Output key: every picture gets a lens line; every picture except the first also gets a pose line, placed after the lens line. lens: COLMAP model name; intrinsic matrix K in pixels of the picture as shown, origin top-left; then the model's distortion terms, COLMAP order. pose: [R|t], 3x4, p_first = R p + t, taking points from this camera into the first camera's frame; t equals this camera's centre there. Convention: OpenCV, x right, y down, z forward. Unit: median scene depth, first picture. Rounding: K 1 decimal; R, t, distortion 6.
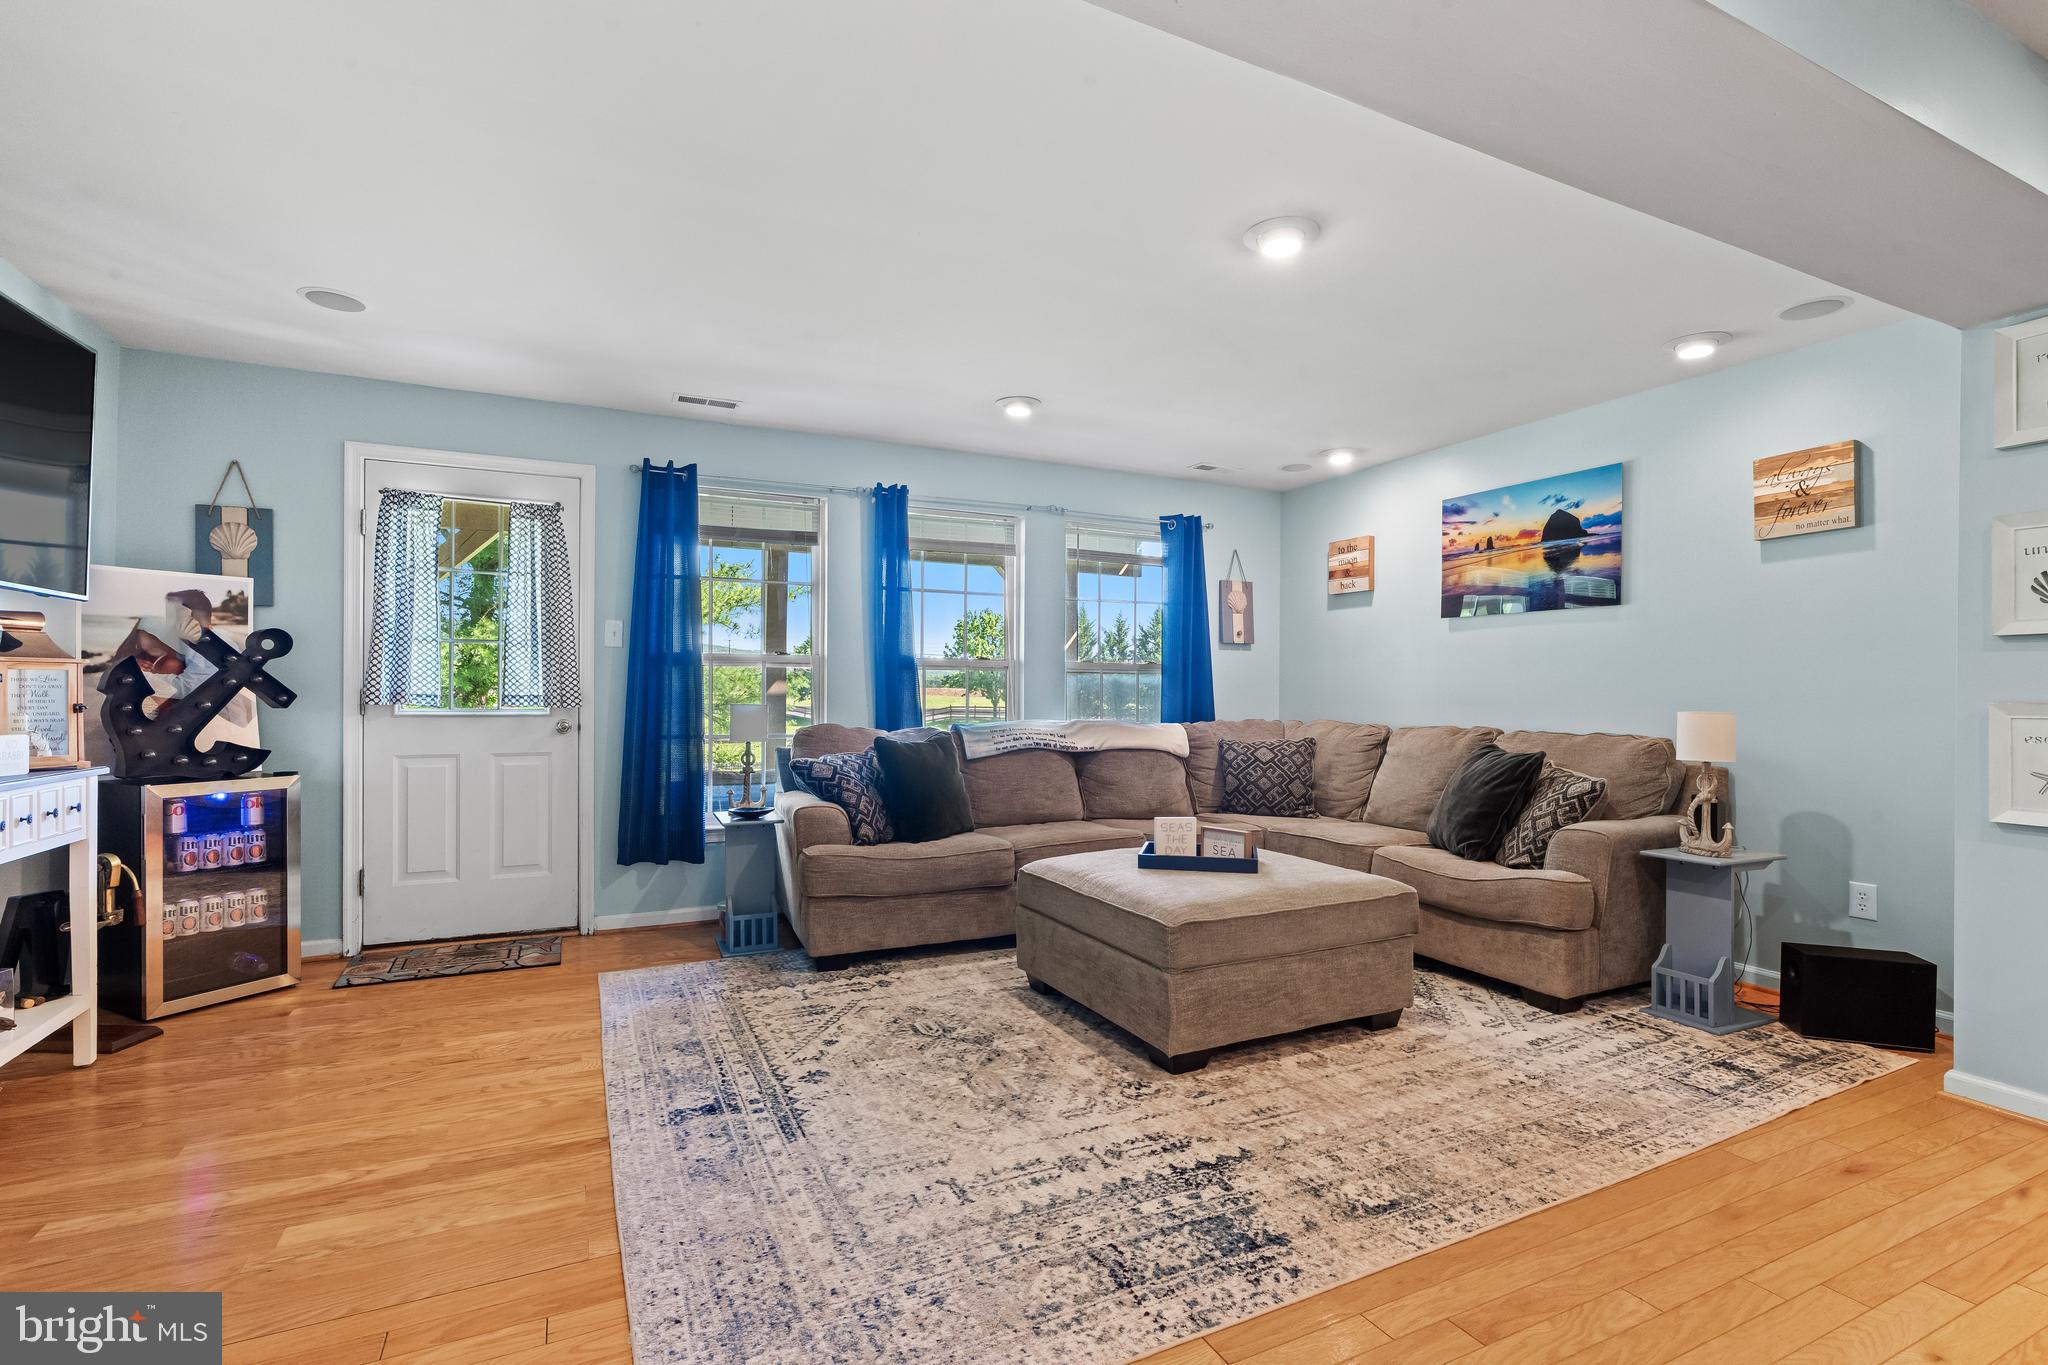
lens RADIAL K [[936.1, 0, 1023.8], [0, 936.1, 689.5], [0, 0, 1]] dist [-0.003821, 0.000409]
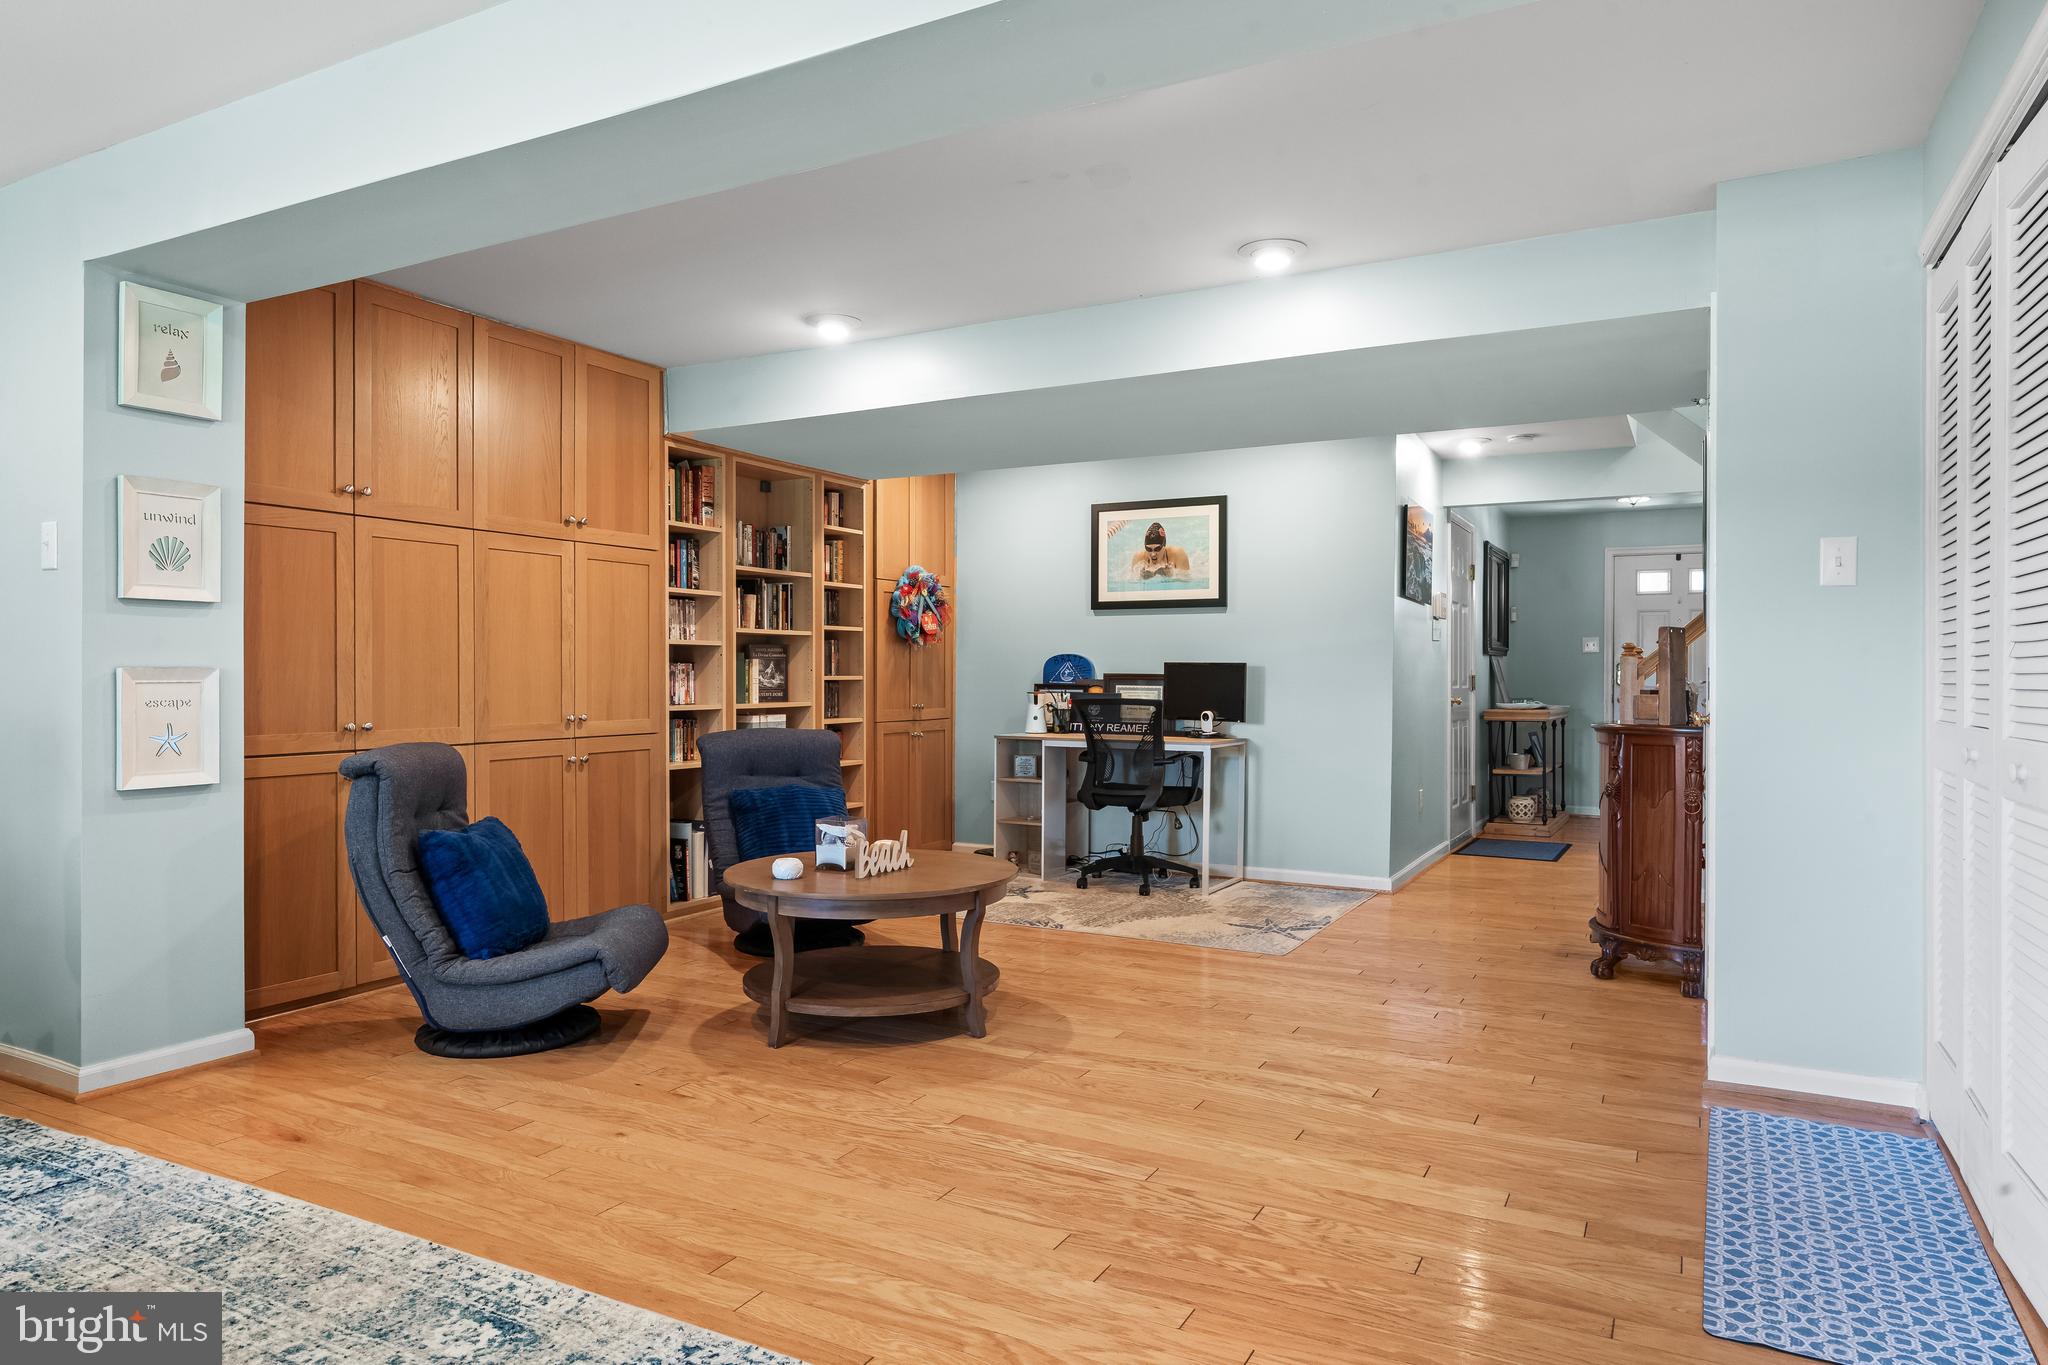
lens RADIAL K [[1257.9, 0, 1017.6], [0, 1257.9, 681.2], [0, 0, 1]] dist [0.003861, -0.000932]
pose [[-0.584765, -0.010257, 0.811138, -0.438178], [-0.012286, 0.999917, 0.003787, 0.008275], [-0.811109, -0.007751, -0.584843, 0.786669]]
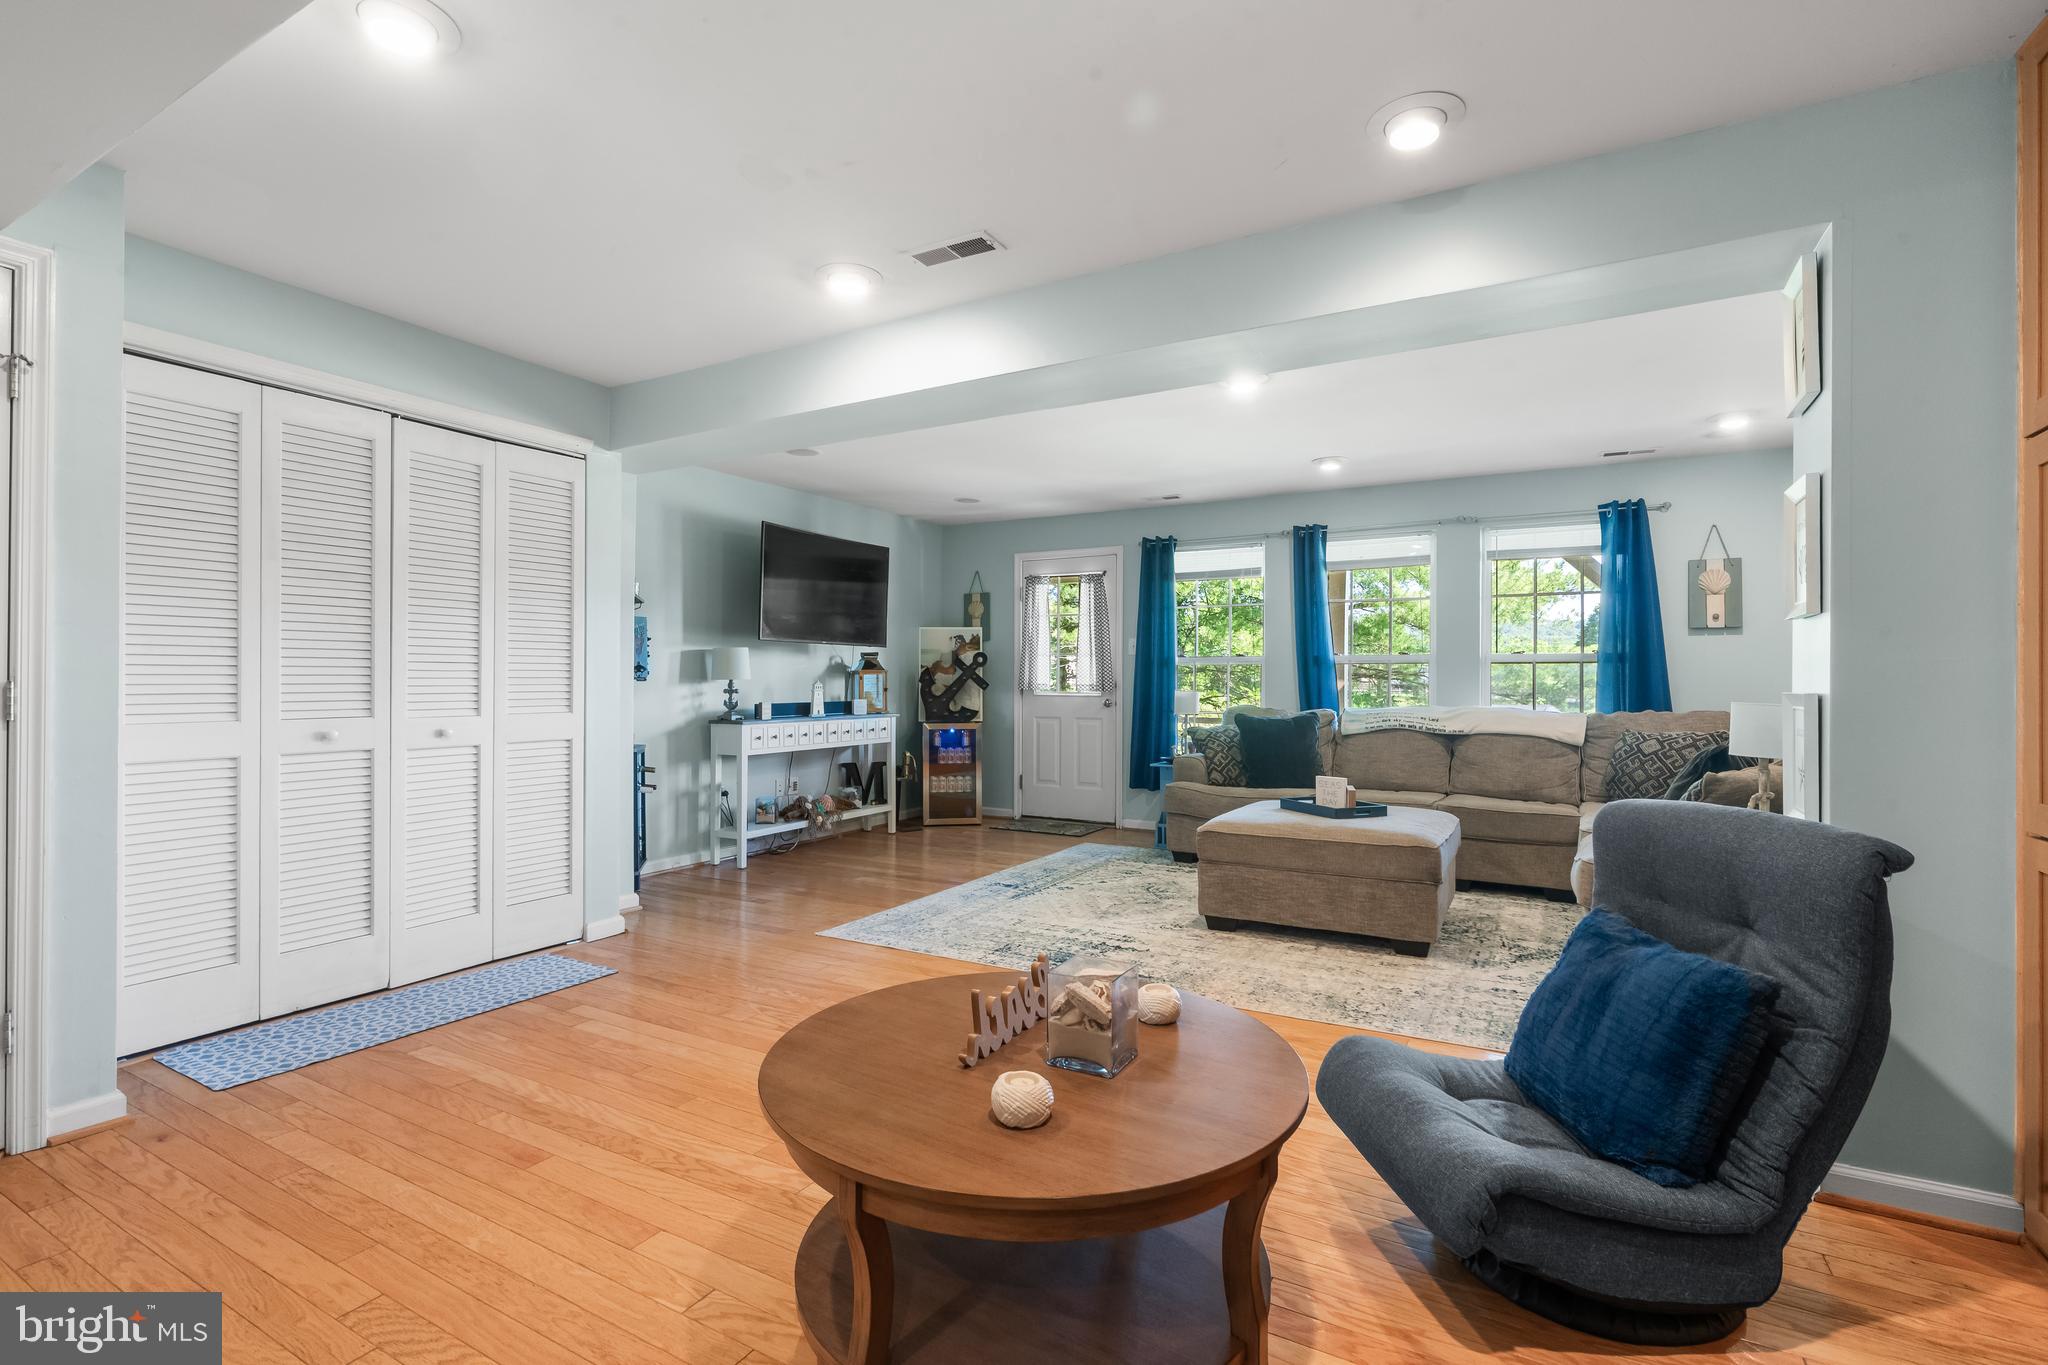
lens RADIAL K [[936.4, 0, 1023.6], [0, 936.4, 668.6], [0, 0, 1]] dist [-0.005556, 0.000129]
pose [[0.572790, -0.012852, -0.819602, 1.062493], [0.004544, 0.999912, -0.012503, -0.002456], [0.819690, 0.003438, 0.572797, -0.120765]]
